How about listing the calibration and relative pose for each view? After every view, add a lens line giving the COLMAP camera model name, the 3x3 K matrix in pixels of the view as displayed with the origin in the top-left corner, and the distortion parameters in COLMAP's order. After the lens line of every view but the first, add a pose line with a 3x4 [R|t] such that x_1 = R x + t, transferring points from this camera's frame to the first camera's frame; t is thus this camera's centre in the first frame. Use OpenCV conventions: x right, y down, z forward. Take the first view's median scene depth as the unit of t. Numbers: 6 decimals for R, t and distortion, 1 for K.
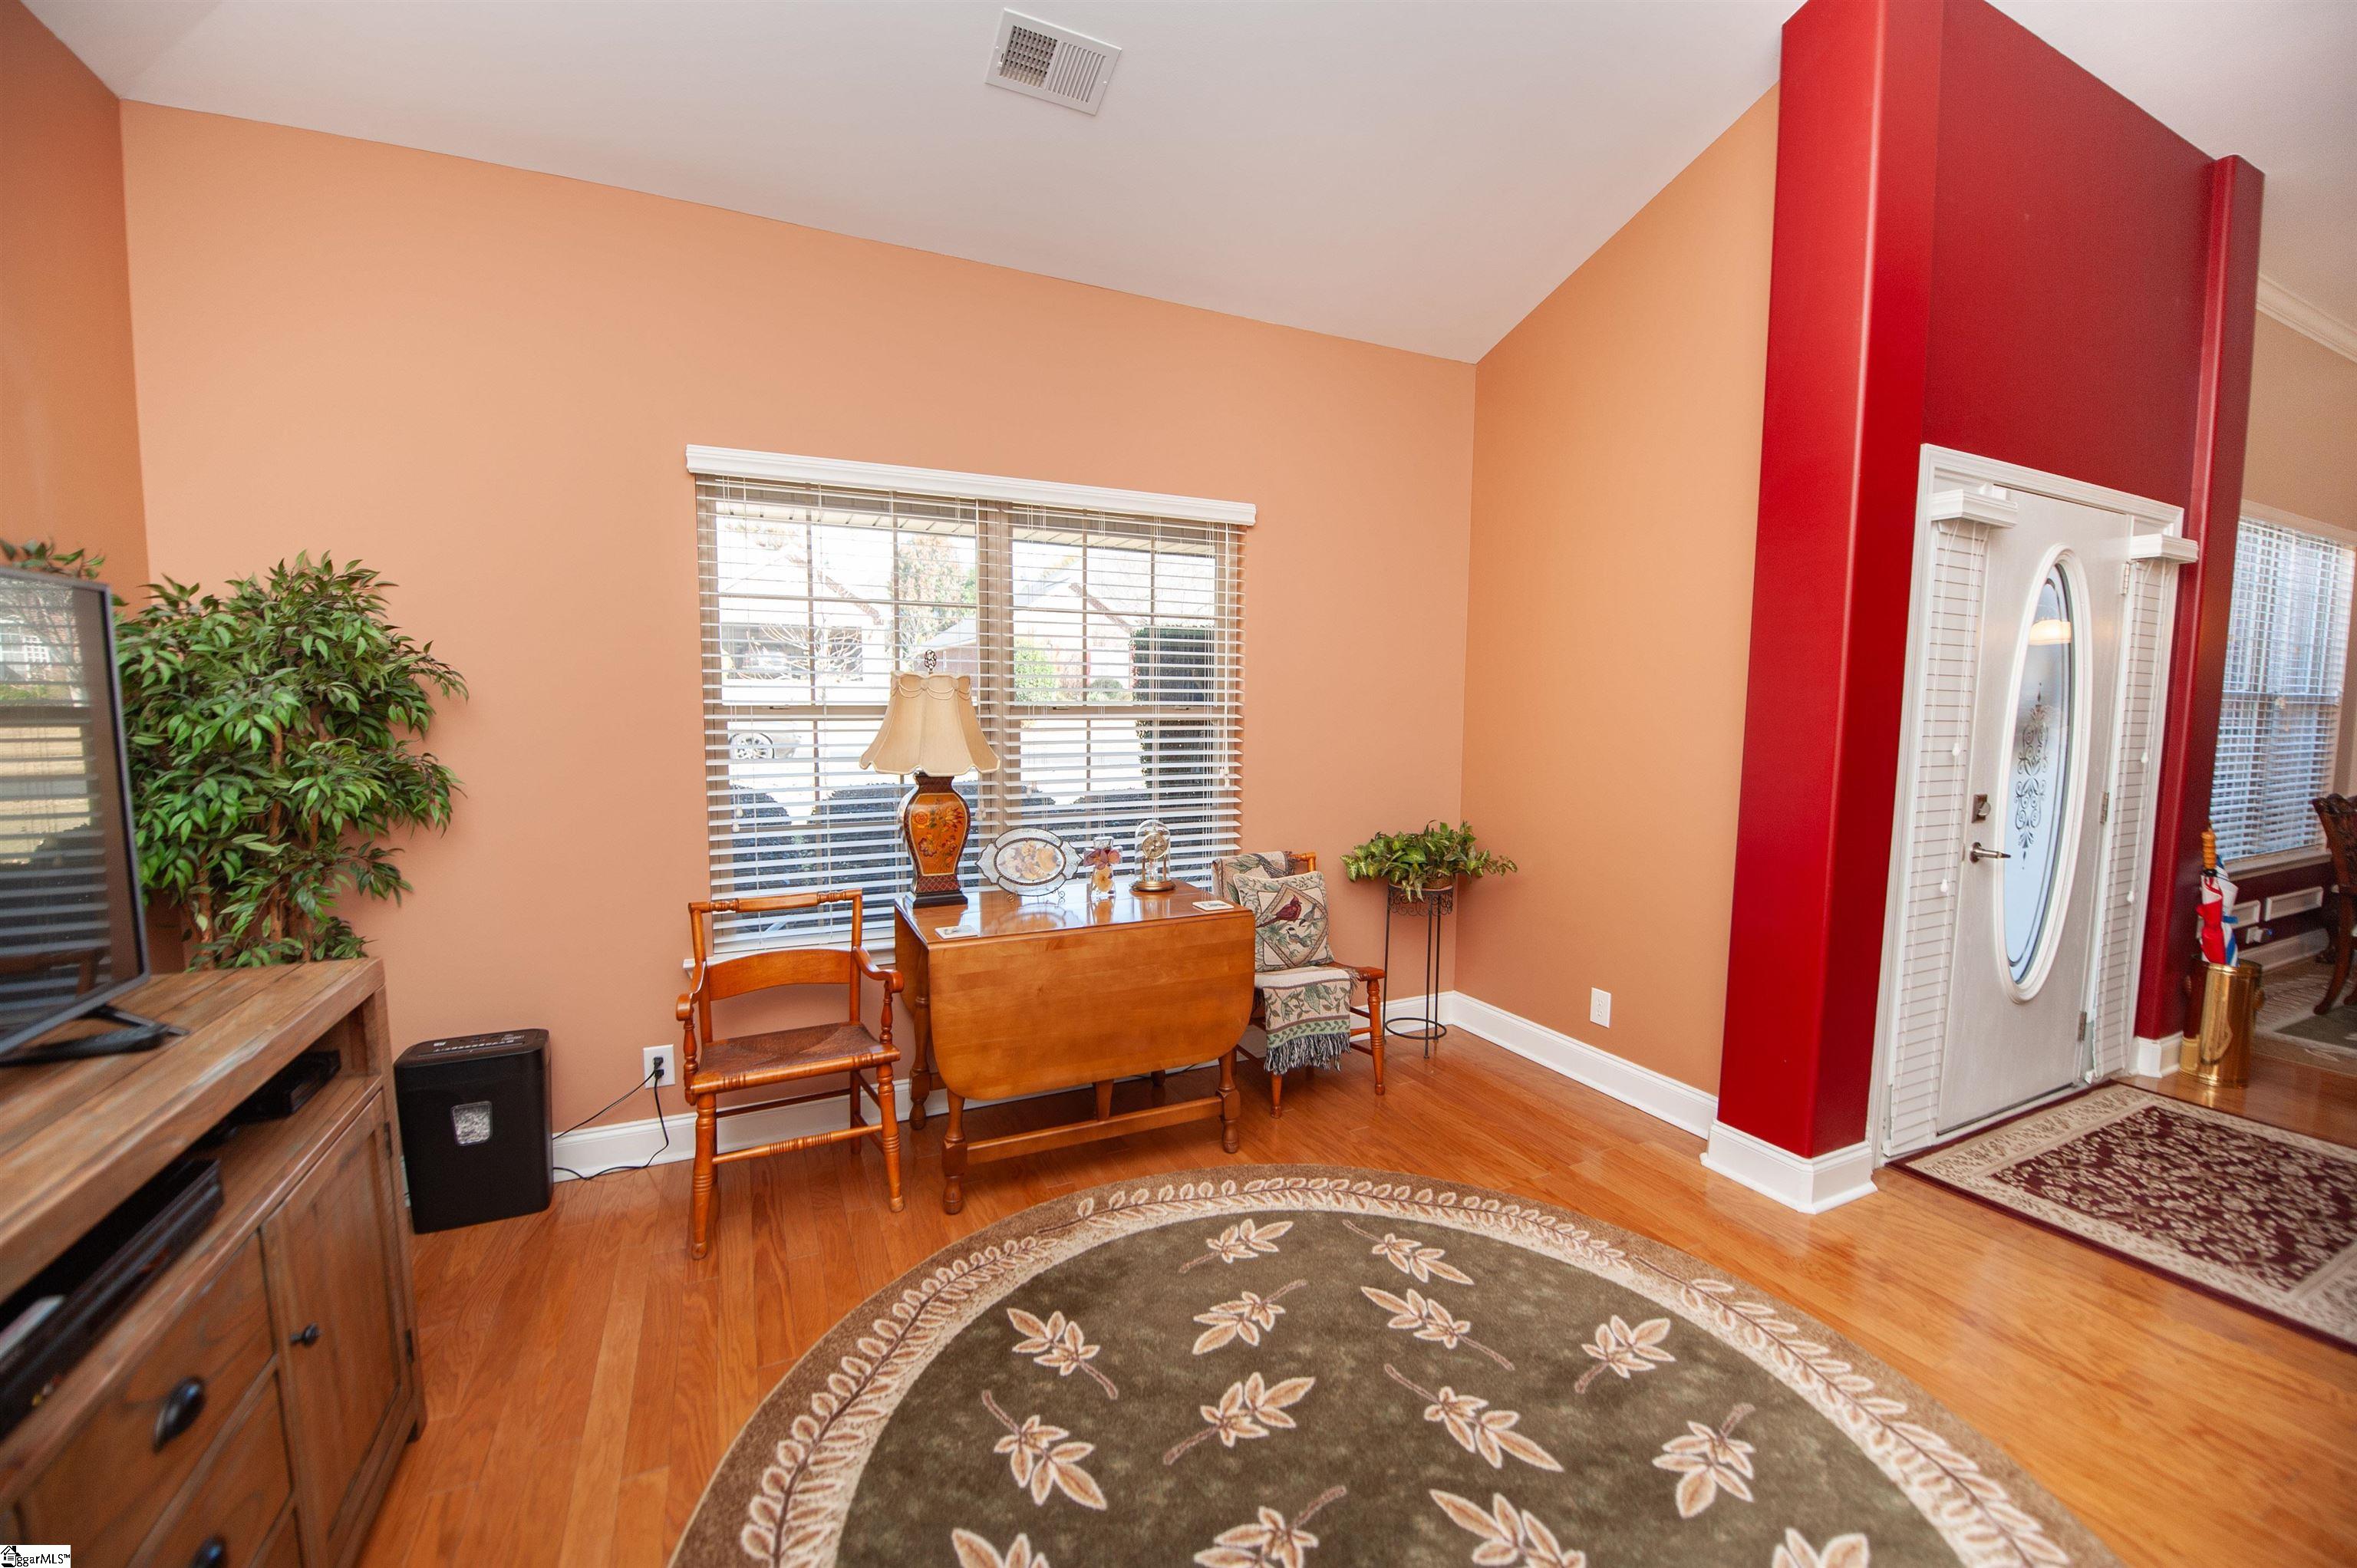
lens RADIAL K [[948.1, 0, 1173.0], [0, 948.1, 784.7], [0, 0, 1]] dist [-0.008133, -0.005714]
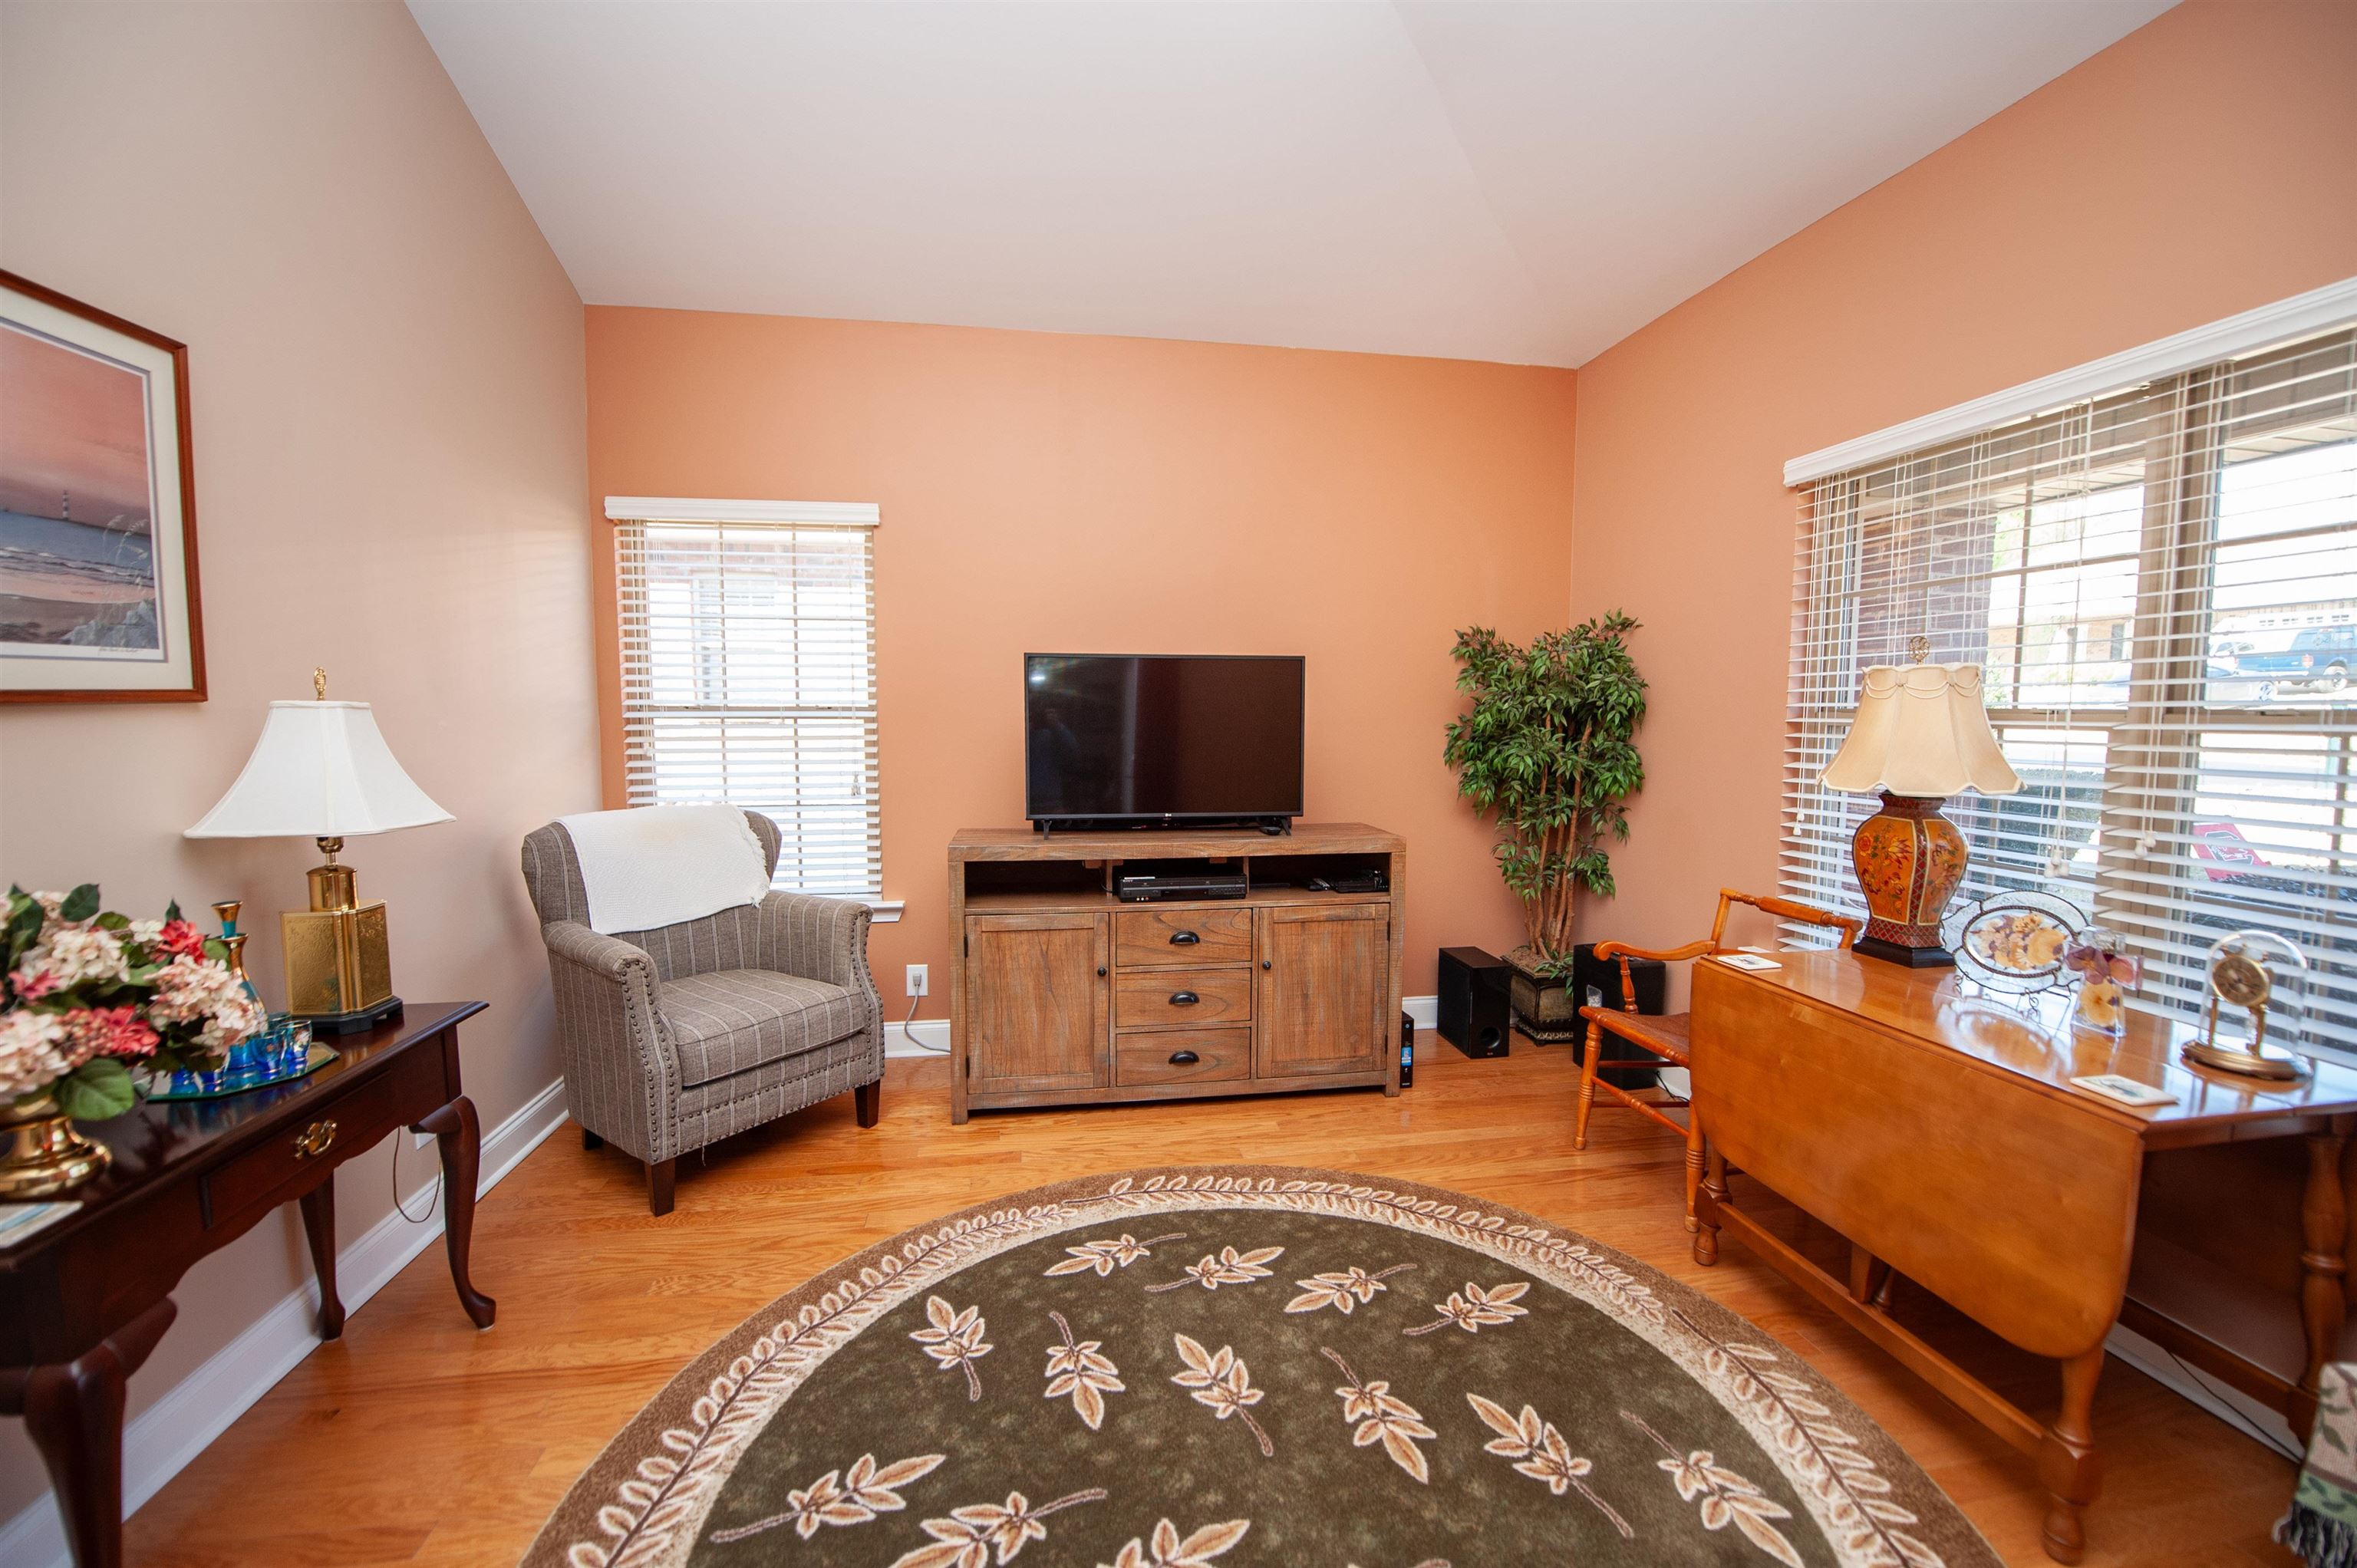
lens RADIAL K [[941.7, 0, 1178.5], [0, 941.7, 784.0], [0, 0, 1]] dist [-0.011885, -0.000165]
pose [[-0.268035, 0.065262, -0.961196, 0.957525], [-0.096853, 0.990823, 0.094282, -0.049564], [0.958529, 0.118365, -0.259254, 0.911499]]
